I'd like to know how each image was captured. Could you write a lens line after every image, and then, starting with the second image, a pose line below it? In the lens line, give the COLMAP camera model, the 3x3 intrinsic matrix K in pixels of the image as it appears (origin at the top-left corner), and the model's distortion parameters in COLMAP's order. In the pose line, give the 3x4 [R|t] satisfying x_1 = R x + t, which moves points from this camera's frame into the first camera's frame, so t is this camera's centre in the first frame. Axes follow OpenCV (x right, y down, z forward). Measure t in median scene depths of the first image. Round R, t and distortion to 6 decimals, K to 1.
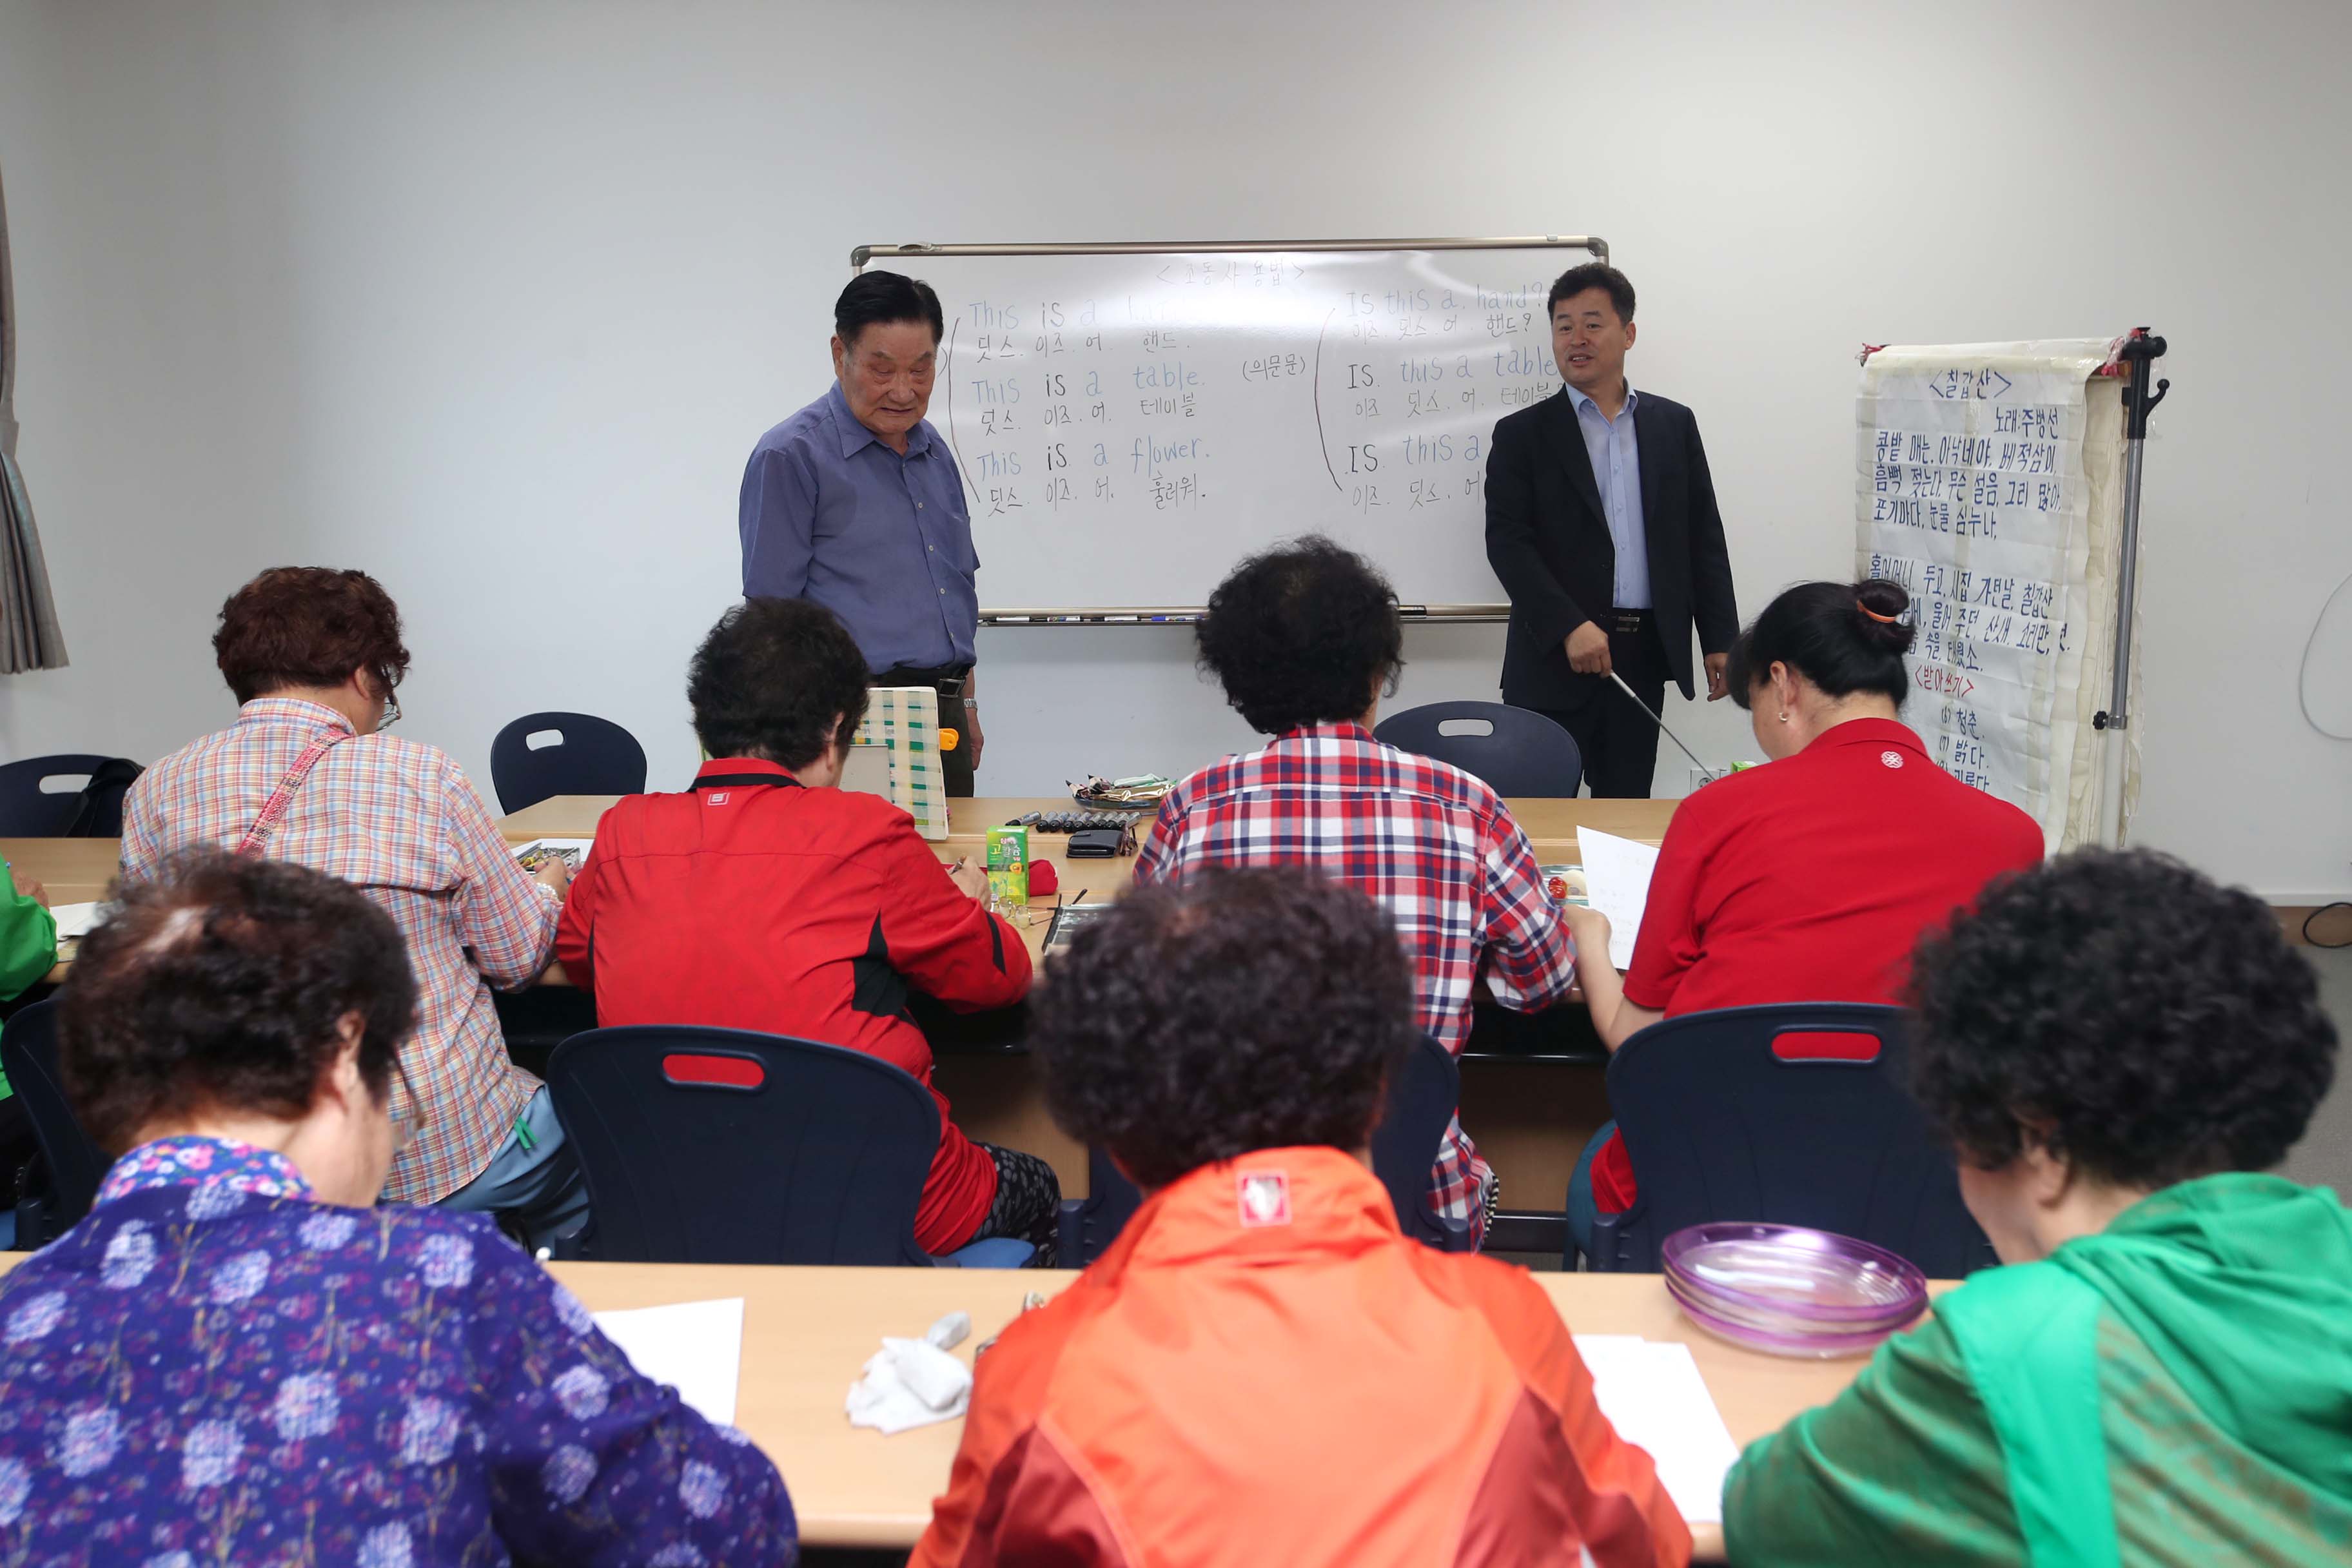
lens RADIAL K [[2318.1, 0, 1175.1], [0, 2318.1, 774.8], [0, 0, 1]] dist [0.017289, 0.000000]
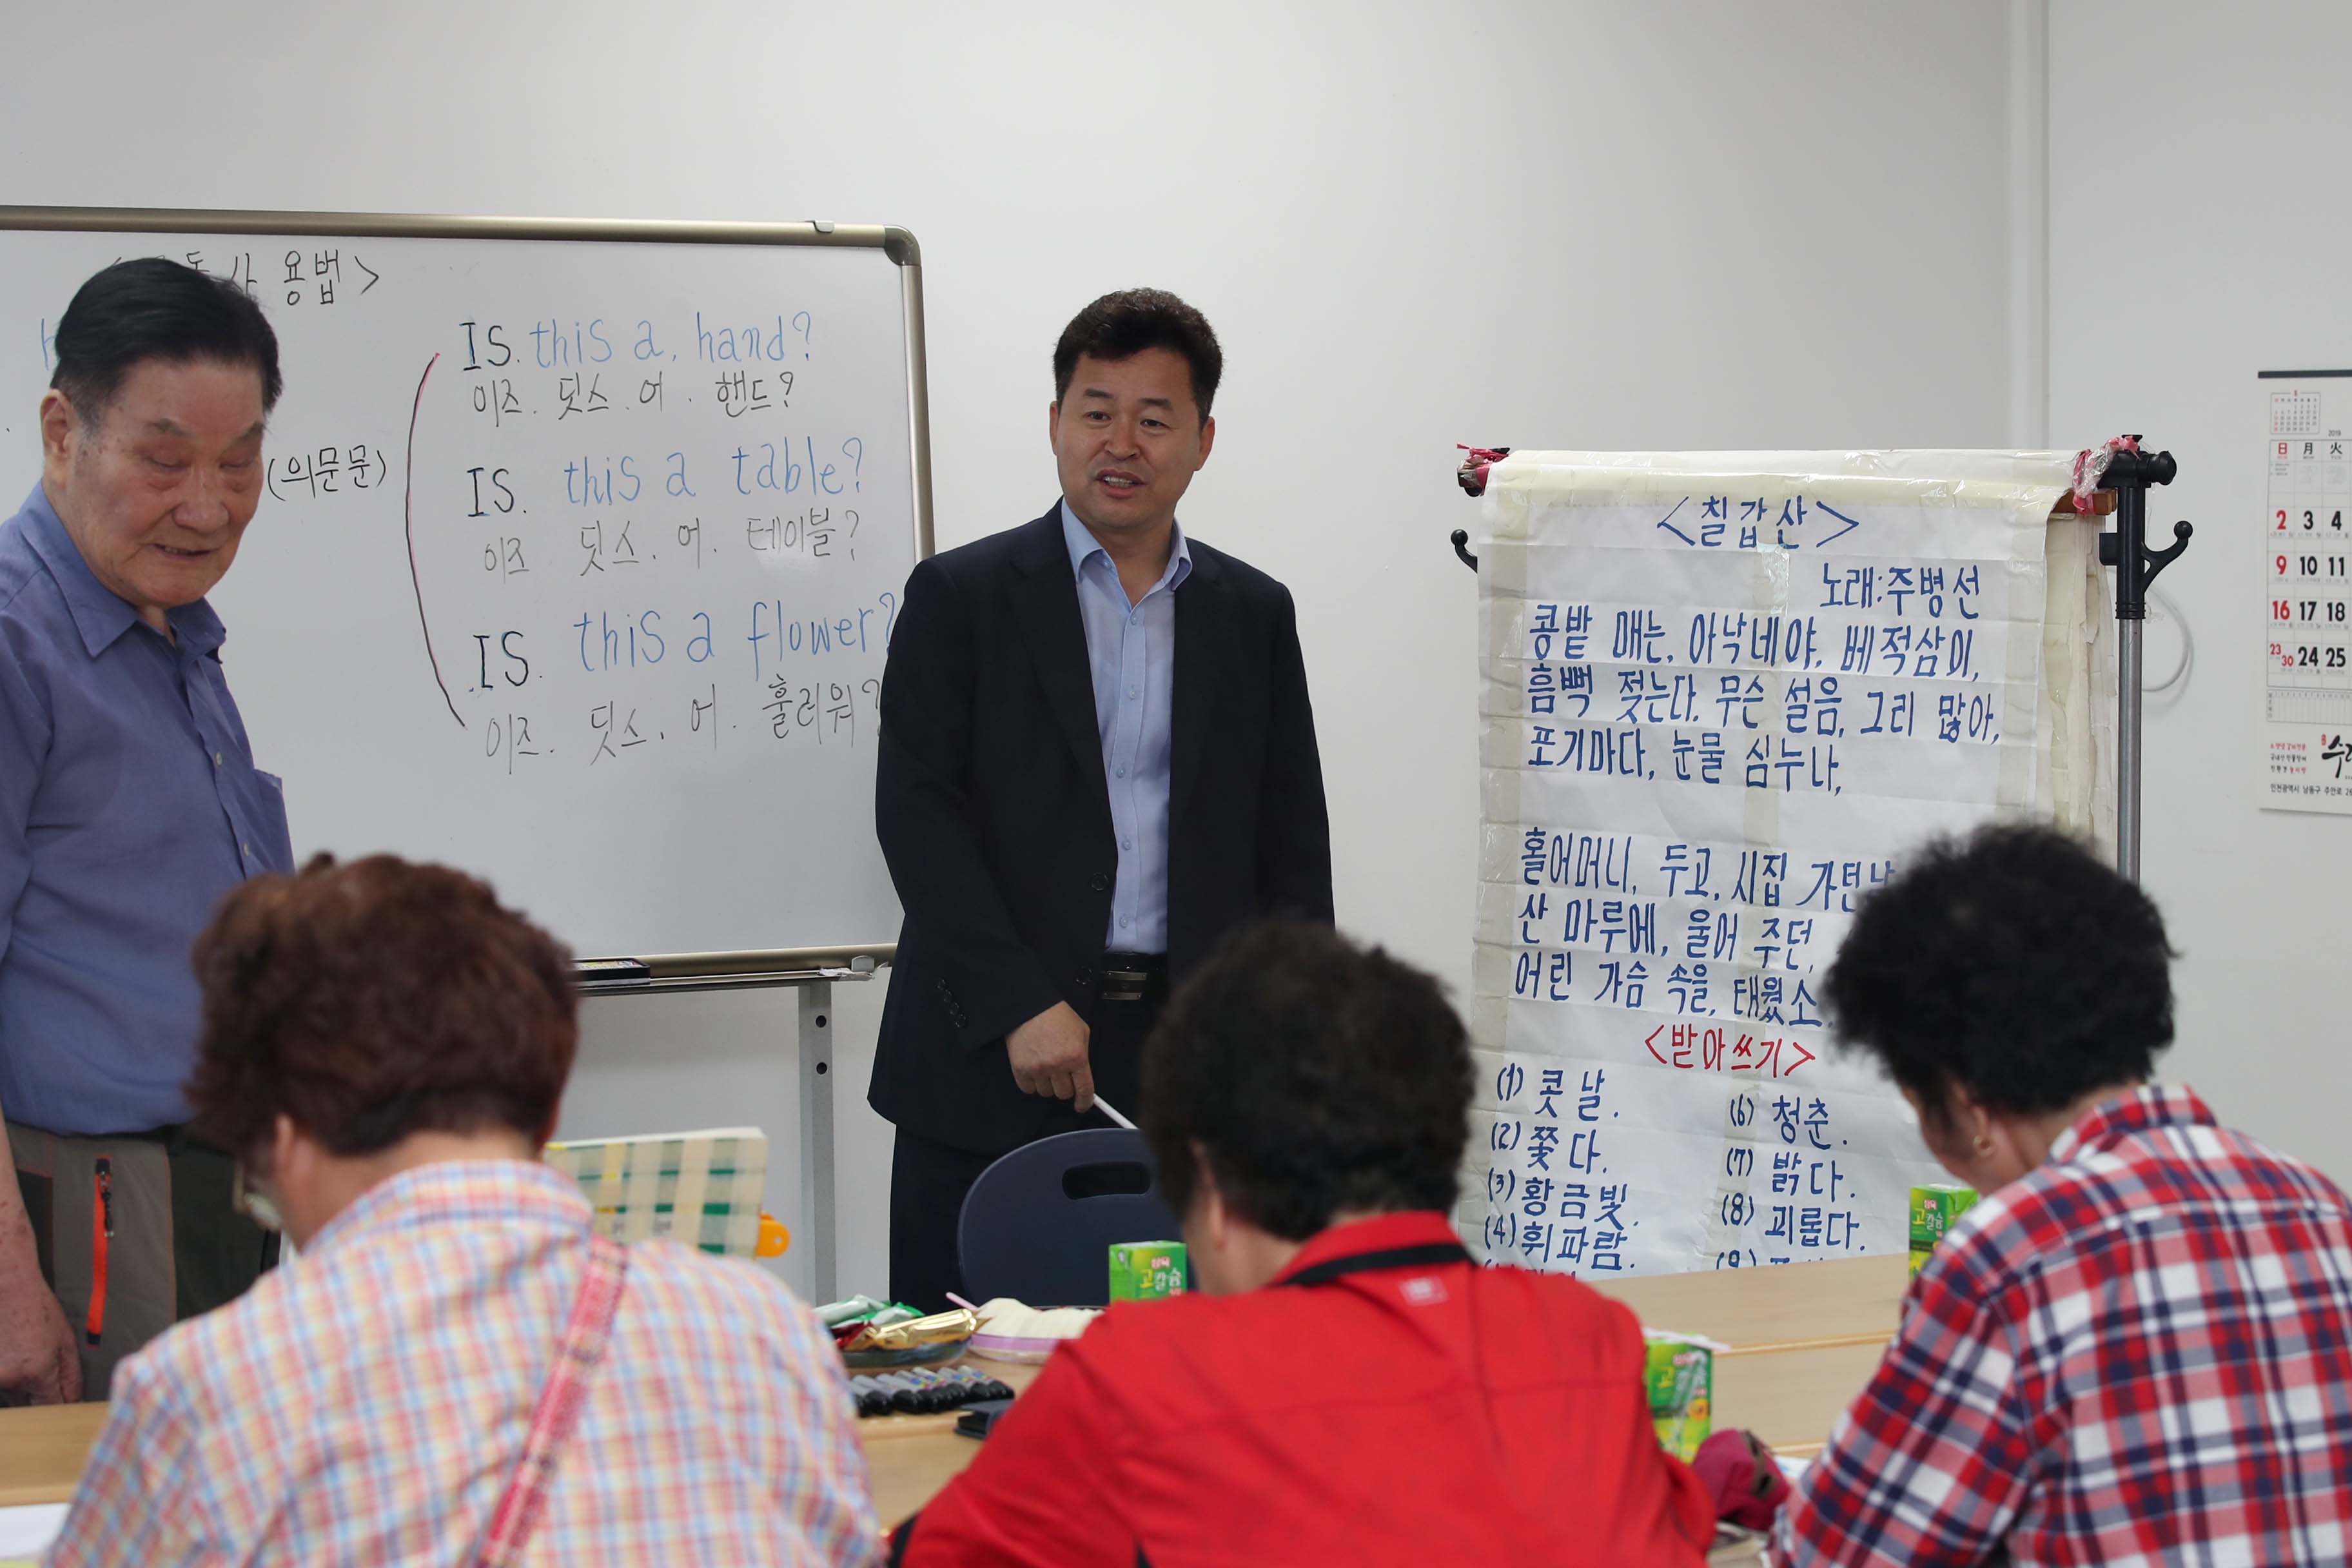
lens RADIAL K [[5250.2, 0, 1175.8], [0, 5250.2, 799.3], [0, 0, 1]] dist [-0.409795, 0.000000]
pose [[0.808305, -0.018843, 0.588463, -0.538659], [0.085835, 0.992580, -0.086118, -0.004116], [-0.582474, 0.120120, 0.803925, 0.071633]]
